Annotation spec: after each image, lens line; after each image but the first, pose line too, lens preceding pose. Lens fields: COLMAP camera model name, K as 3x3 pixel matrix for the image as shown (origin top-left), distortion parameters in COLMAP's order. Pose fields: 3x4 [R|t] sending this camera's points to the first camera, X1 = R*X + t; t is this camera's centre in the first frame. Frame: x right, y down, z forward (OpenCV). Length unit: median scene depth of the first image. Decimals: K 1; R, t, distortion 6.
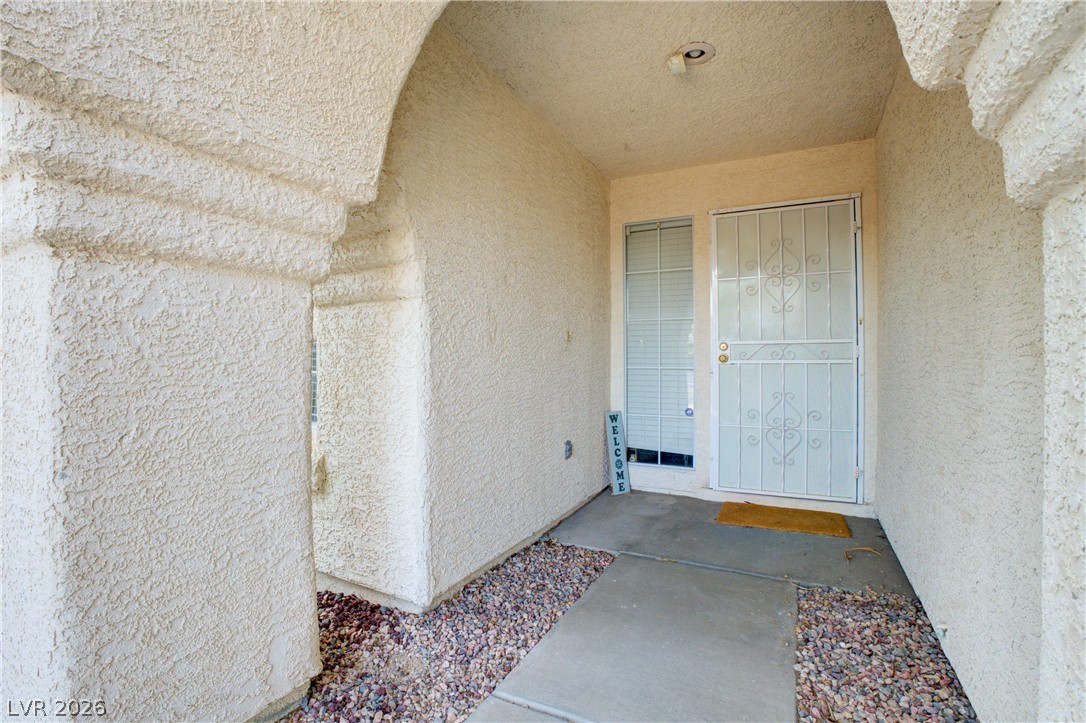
lens RADIAL K [[480.2, 0, 556.1], [0, 480.2, 348.5], [0, 0, 1]] dist [-0.035453, 0.000351]
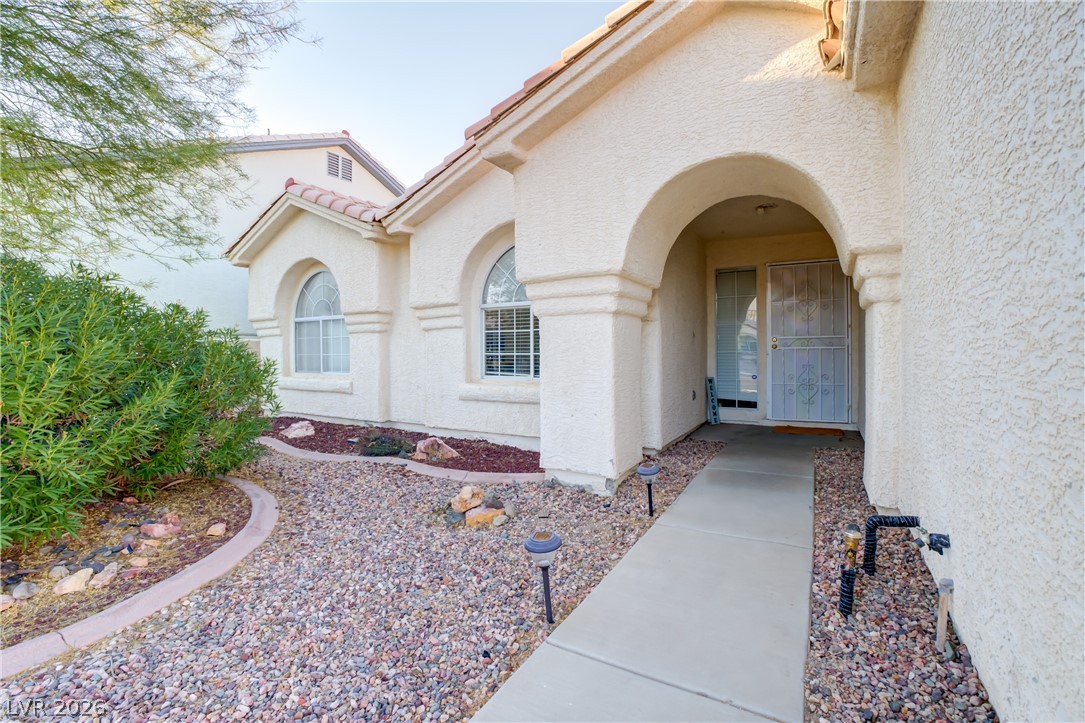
lens RADIAL K [[479.8, 0, 555.6], [0, 479.8, 348.5], [0, 0, 1]] dist [-0.035453, 0.000351]
pose [[0.999509, -0.004724, -0.030983, -0.414578], [0.005230, 0.999854, 0.016261, -0.005177], [0.030902, -0.016415, 0.999388, -0.811171]]
